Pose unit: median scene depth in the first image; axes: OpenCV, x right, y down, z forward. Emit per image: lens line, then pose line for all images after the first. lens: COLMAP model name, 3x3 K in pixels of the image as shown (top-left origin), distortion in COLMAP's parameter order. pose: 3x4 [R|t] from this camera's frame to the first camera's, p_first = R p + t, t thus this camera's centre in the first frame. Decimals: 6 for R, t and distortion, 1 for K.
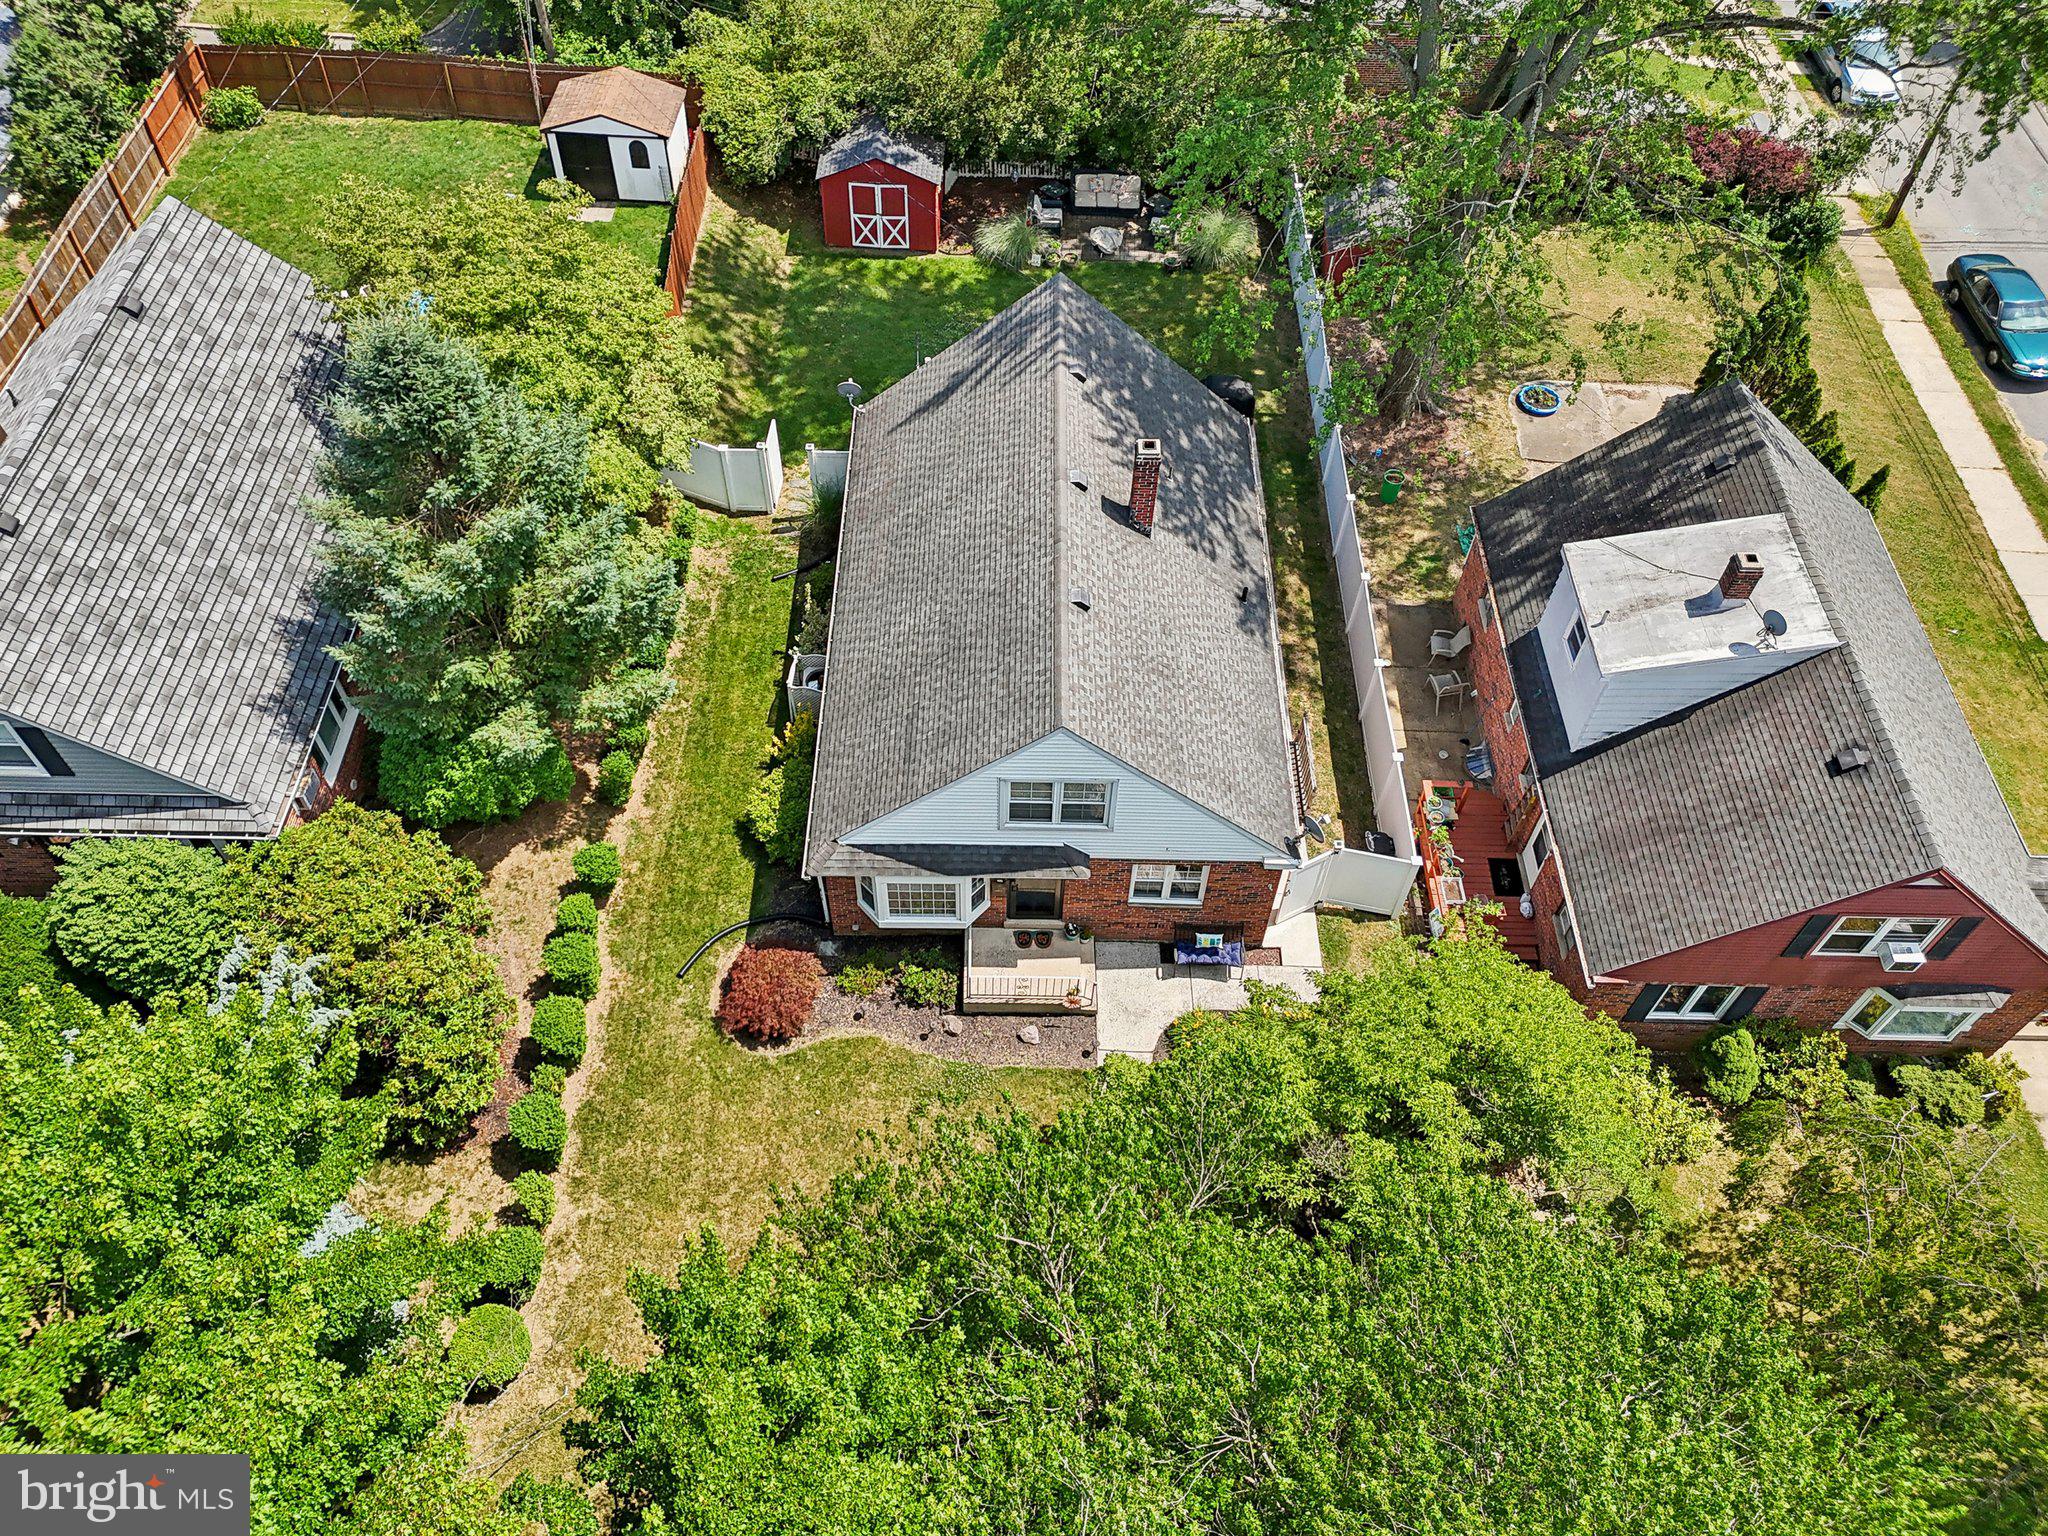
lens RADIAL K [[1548.4, 0, 1028.1], [0, 1548.4, 723.2], [0, 0, 1]] dist [0.080531, -0.076321]
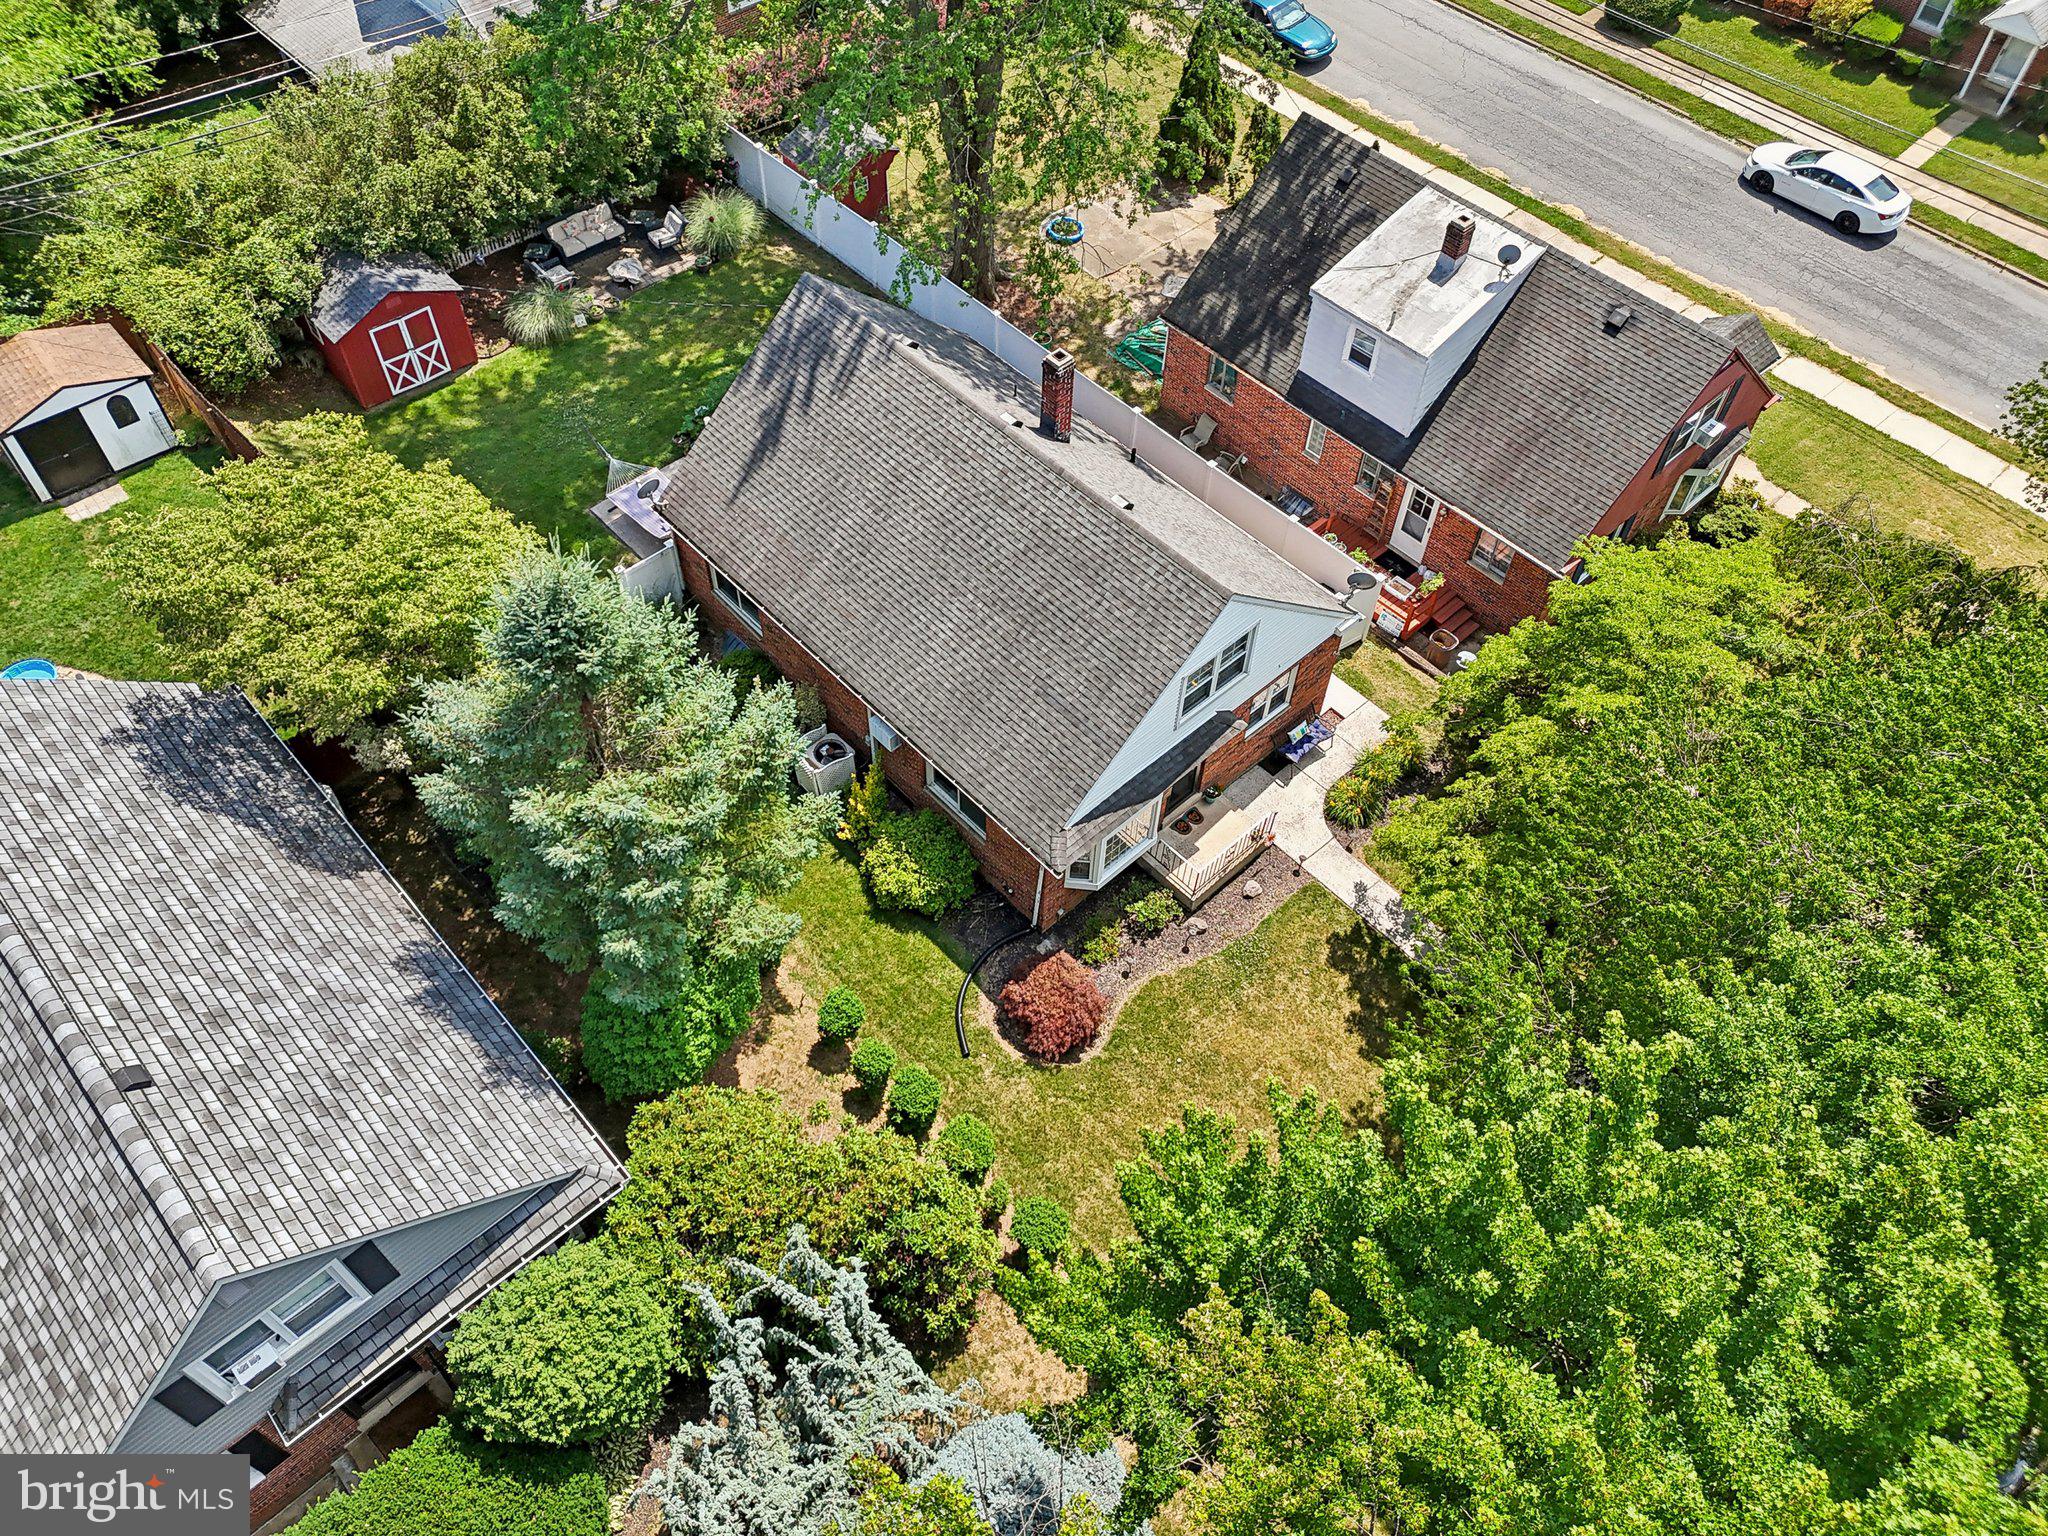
lens RADIAL K [[1548.4, 0, 1028.1], [0, 1548.4, 723.2], [0, 0, 1]] dist [0.080531, -0.076321]
pose [[0.730181, -0.541153, 0.417120, -0.476560], [0.533635, 0.832935, 0.146467, -0.128608], [-0.426695, 0.115642, 0.896972, 0.089024]]
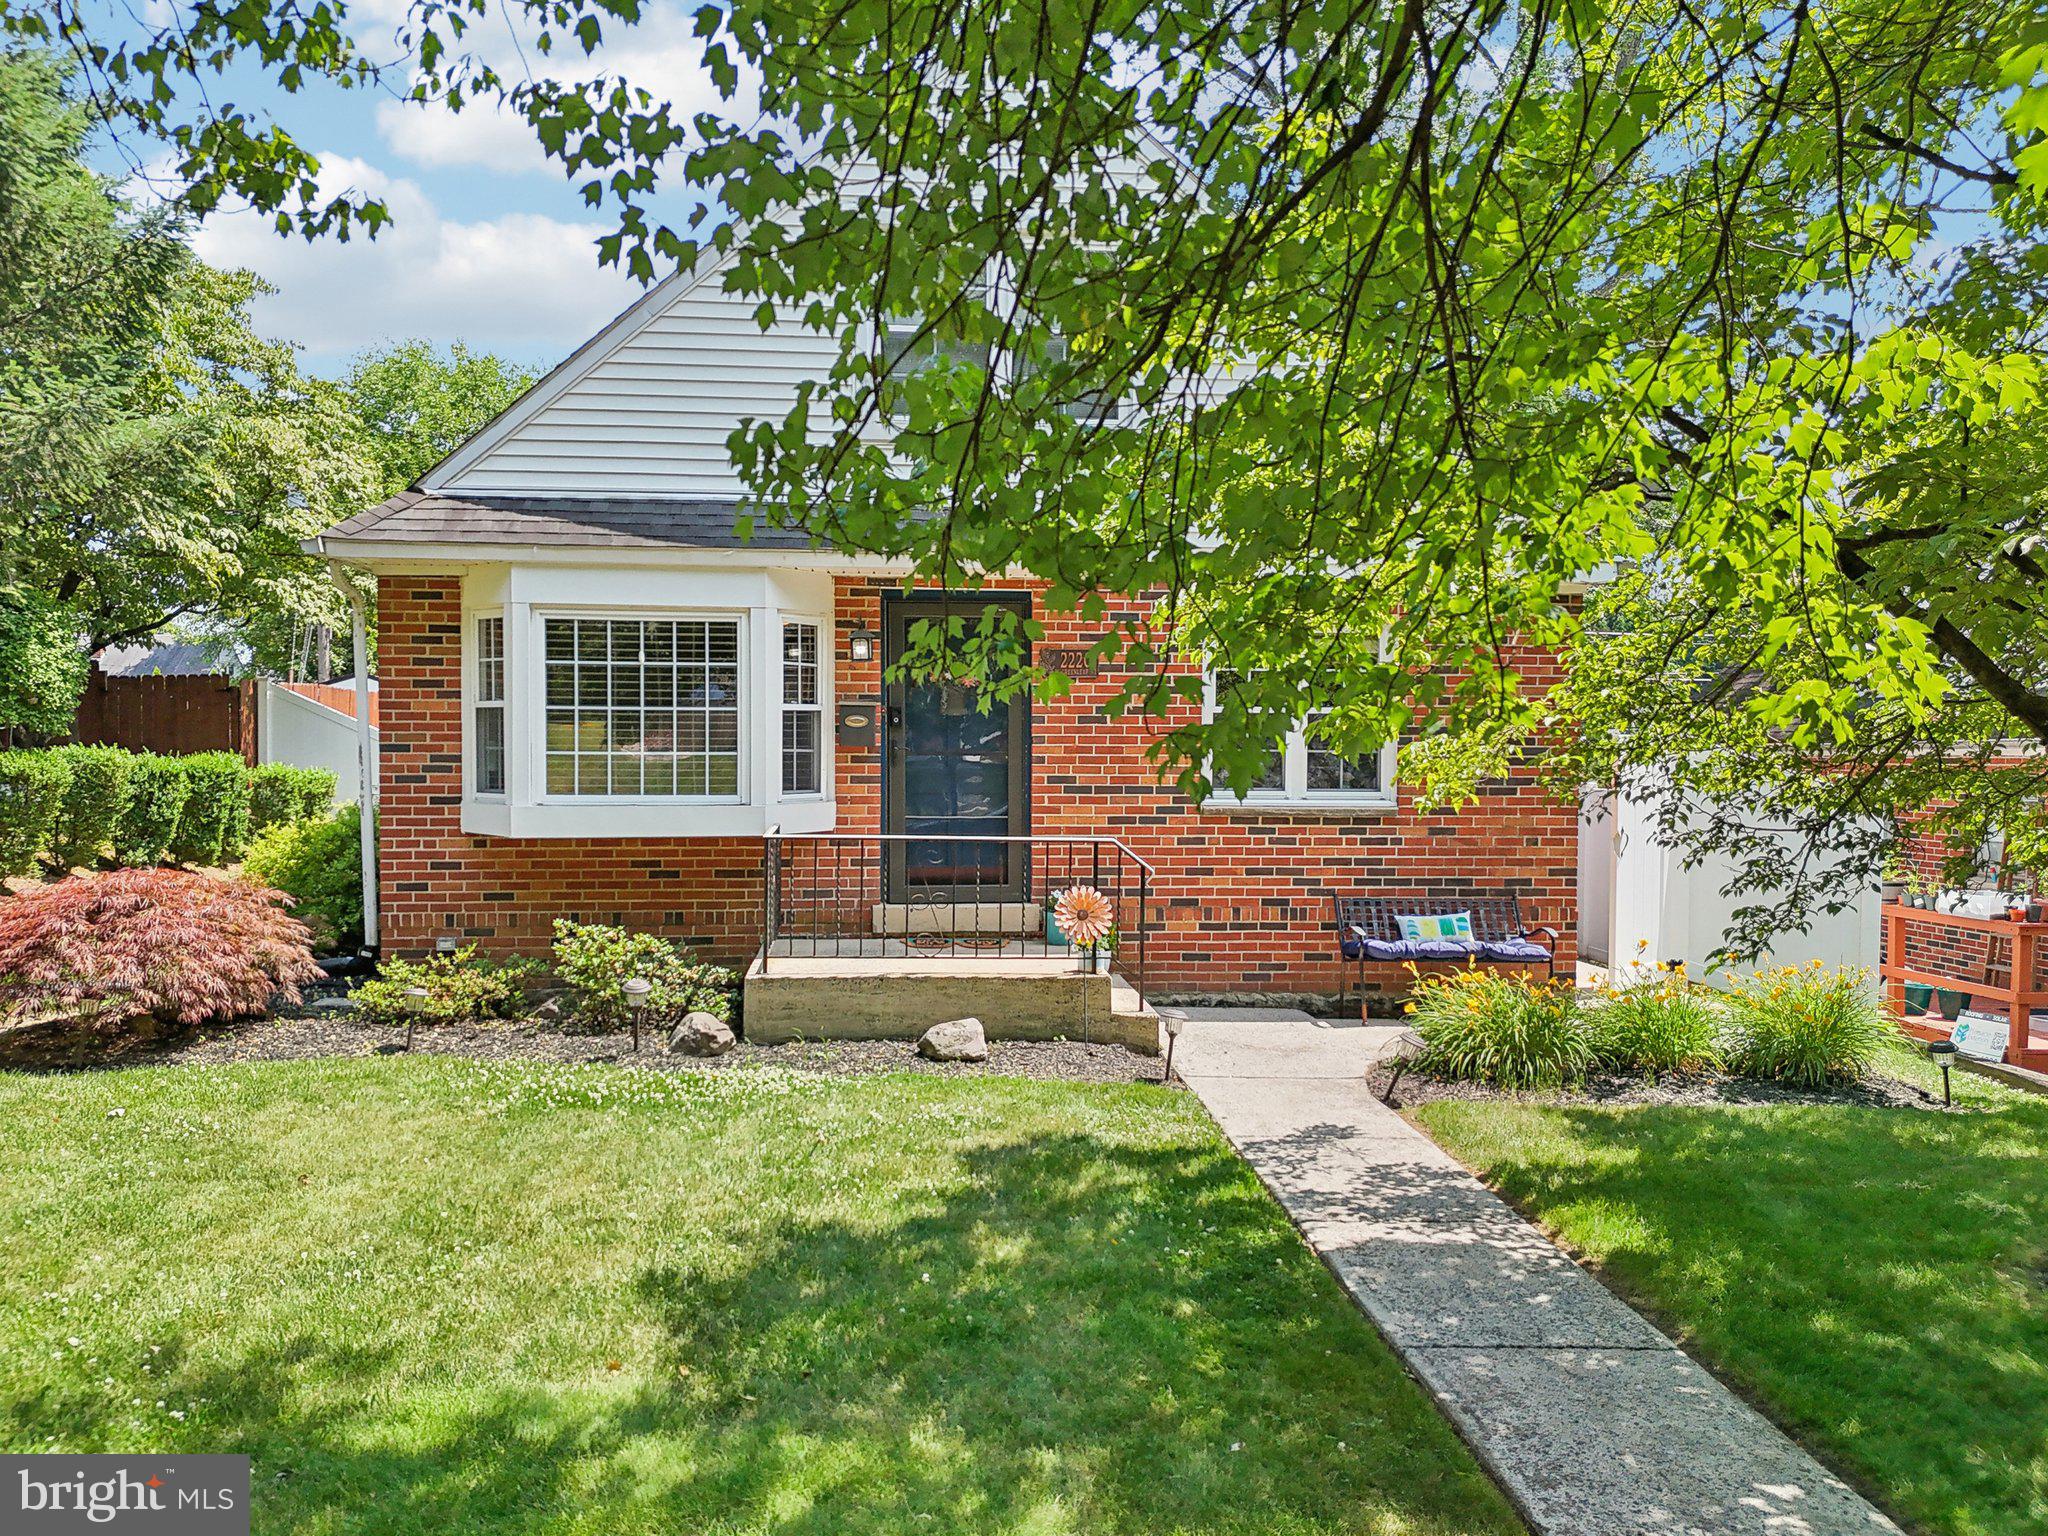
lens RADIAL K [[1544.0, 0, 1017.7], [0, 1544.0, 810.5], [0, 0, 1]] dist [0.102943, -0.117371]
pose [[0.996338, -0.025438, 0.081631, -0.011652], [0.078448, 0.651706, -0.754404, 0.386186], [-0.034009, 0.758045, 0.651315, 0.735089]]
